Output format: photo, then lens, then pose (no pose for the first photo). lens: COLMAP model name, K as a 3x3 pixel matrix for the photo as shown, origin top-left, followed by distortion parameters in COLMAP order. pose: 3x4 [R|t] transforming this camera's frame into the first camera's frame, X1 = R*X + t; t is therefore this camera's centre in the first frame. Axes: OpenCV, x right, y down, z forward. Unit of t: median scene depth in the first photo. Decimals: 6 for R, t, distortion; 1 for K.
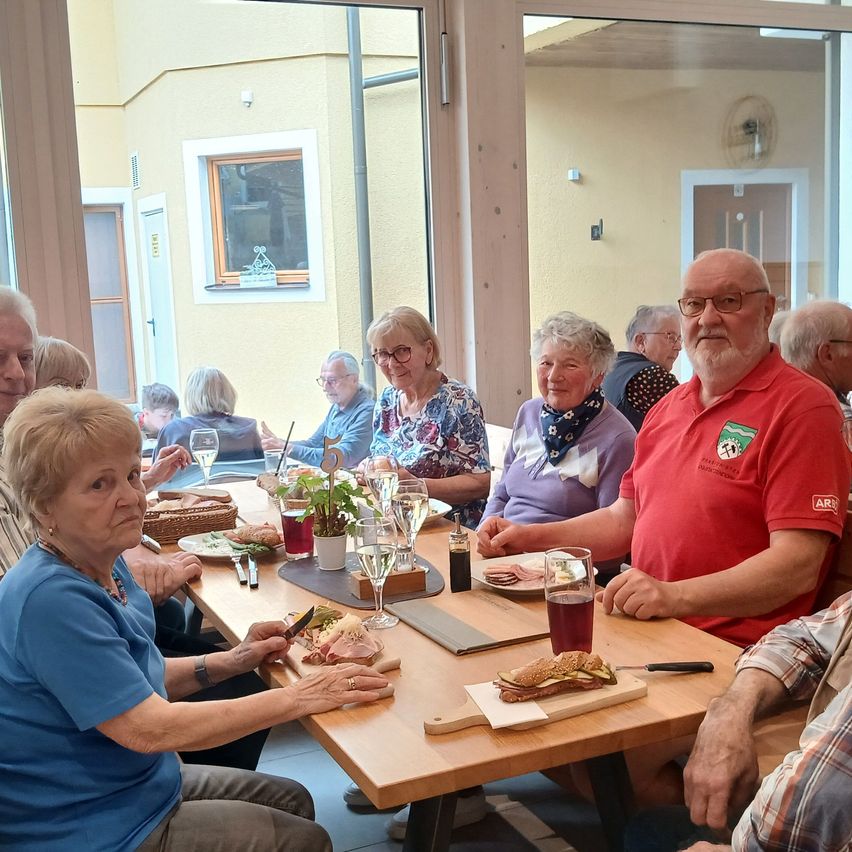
lens RADIAL K [[1143.3, 0, 426.0], [0, 1143.3, 426.0], [0, 0, 1]] dist [0.068199, -0.058204]
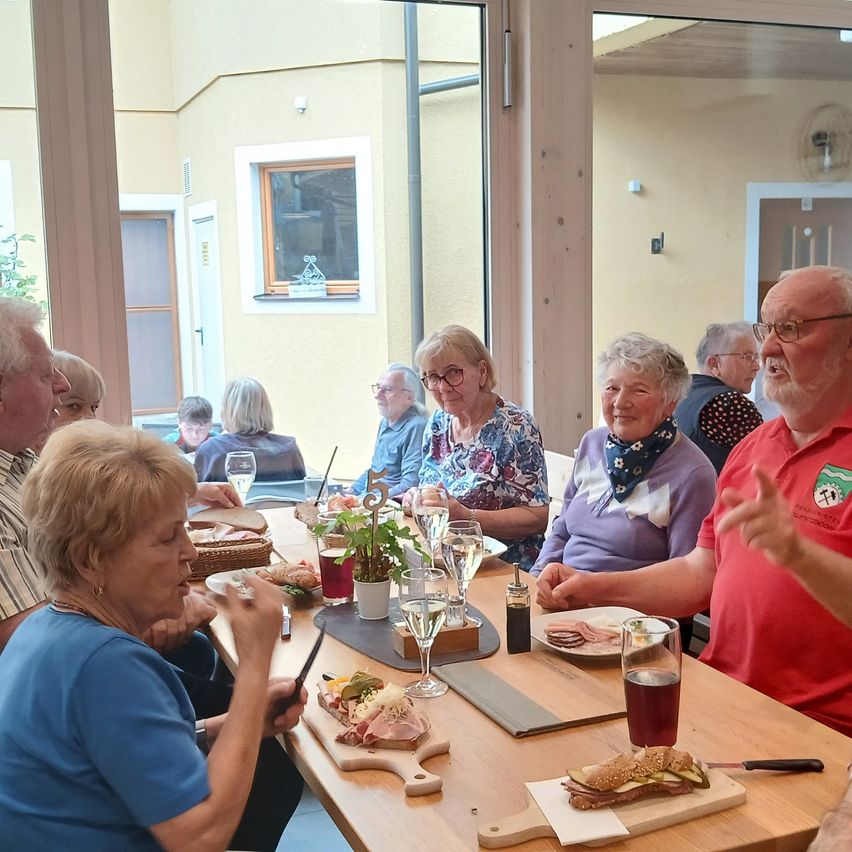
lens RADIAL K [[1143.3, 0, 426.0], [0, 1143.3, 426.0], [0, 0, 1]] dist [0.068199, -0.058204]
pose [[0.998884, 0.020980, -0.042312, -0.004850], [-0.021369, 0.999733, -0.008755, -0.013533], [0.042117, 0.009649, 0.999066, 0.079052]]
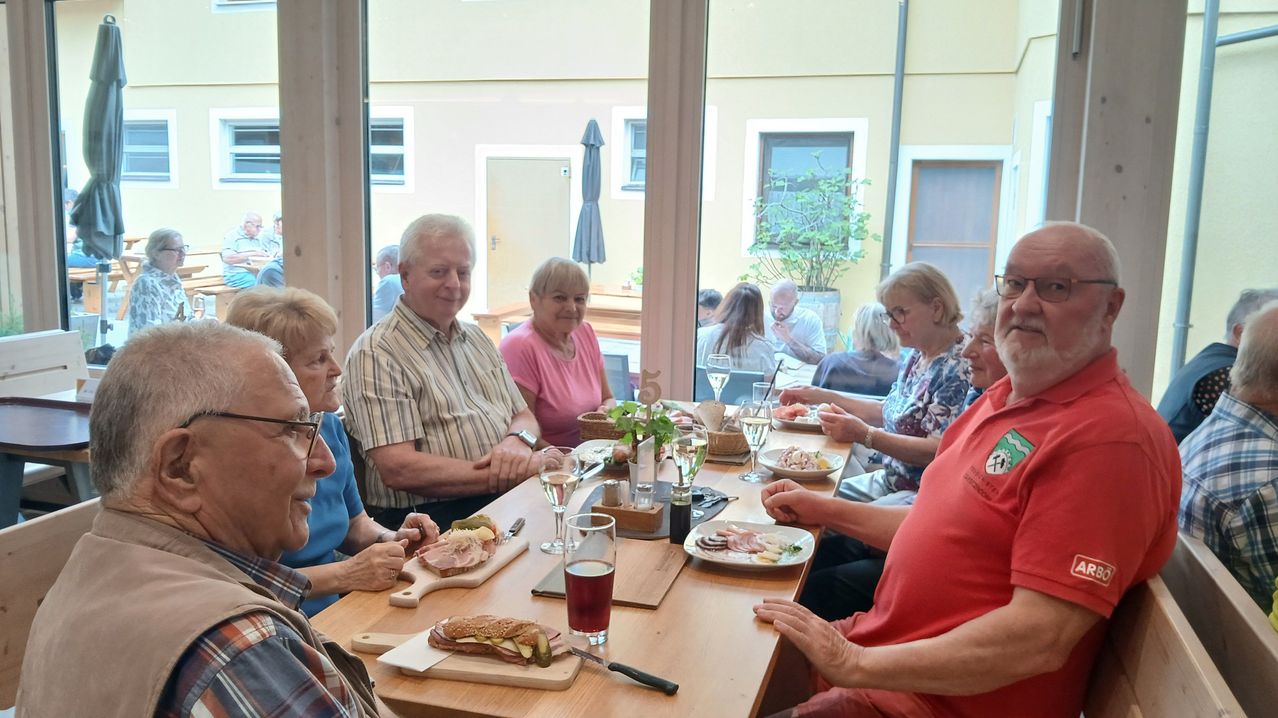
lens RADIAL K [[942.2, 0, 639.0], [0, 942.2, 359.0], [0, 0, 1]] dist [0.114105, -0.243493]
pose [[0.740938, 0.158120, -0.652693, 0.356236], [-0.147134, 0.986496, 0.071959, -0.047592], [0.655257, 0.042717, 0.754197, 0.234504]]
